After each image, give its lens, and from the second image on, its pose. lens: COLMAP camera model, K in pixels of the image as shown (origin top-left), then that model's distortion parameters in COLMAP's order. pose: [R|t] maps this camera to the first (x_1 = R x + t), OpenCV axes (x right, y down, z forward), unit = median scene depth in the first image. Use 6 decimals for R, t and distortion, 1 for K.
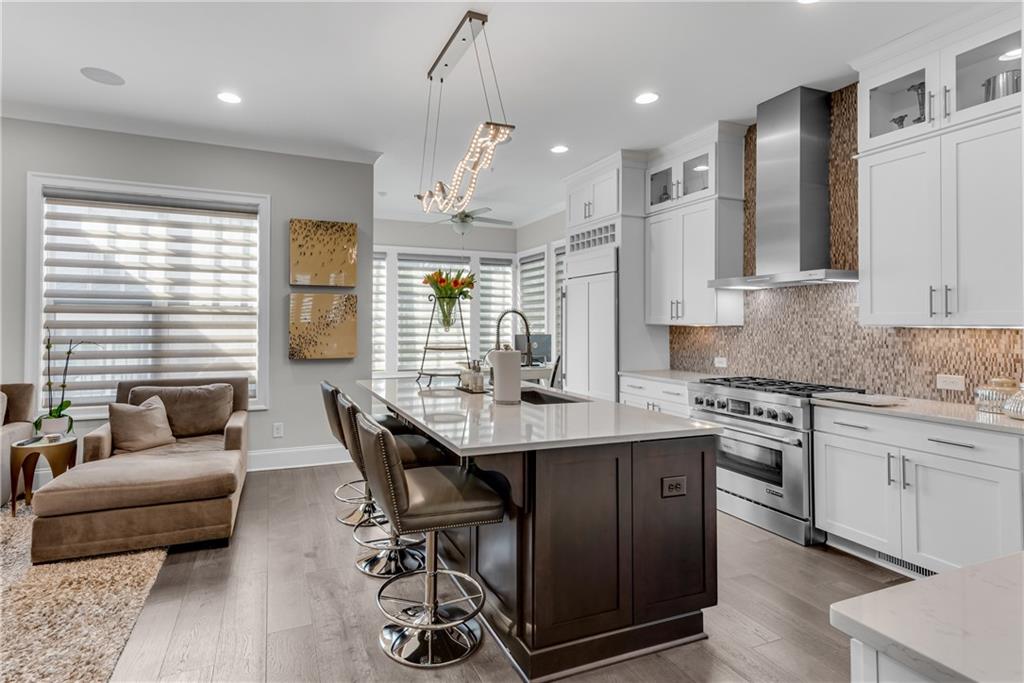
lens RADIAL K [[538.2, 0, 507.5], [0, 538.2, 313.0], [0, 0, 1]] dist [0.006378, 0.001014]
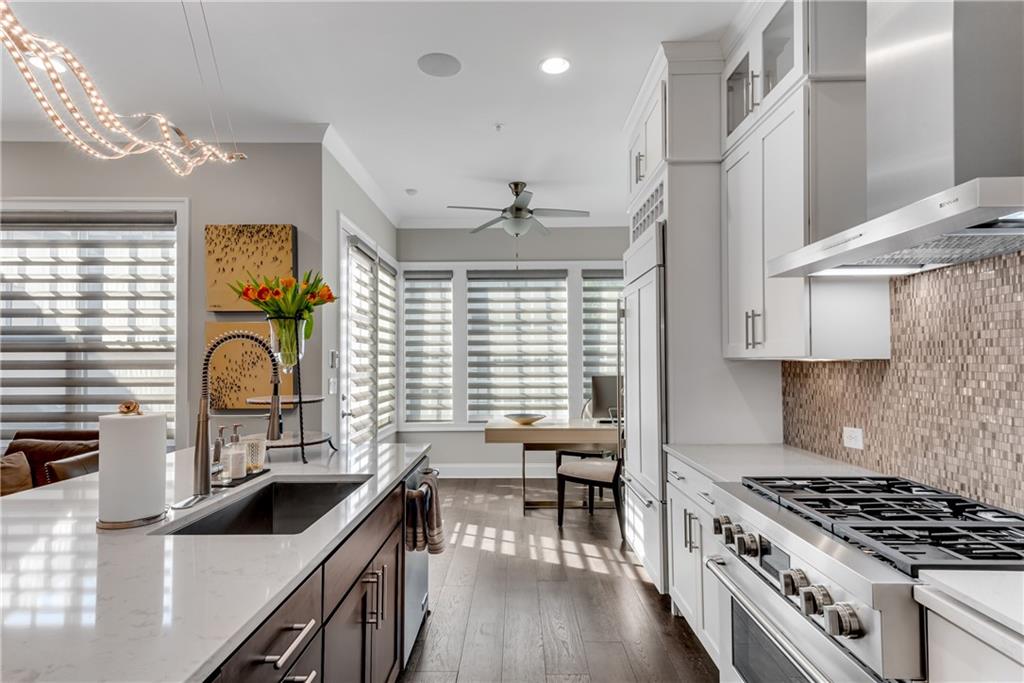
lens RADIAL K [[596.1, 0, 511.9], [0, 596.1, 348.9], [0, 0, 1]] dist [0.005155, -0.000759]
pose [[0.913157, -0.016491, -0.407275, 0.341109], [0.015786, 0.999862, -0.005092, 0.012114], [0.407303, -0.001780, 0.913291, 0.407633]]
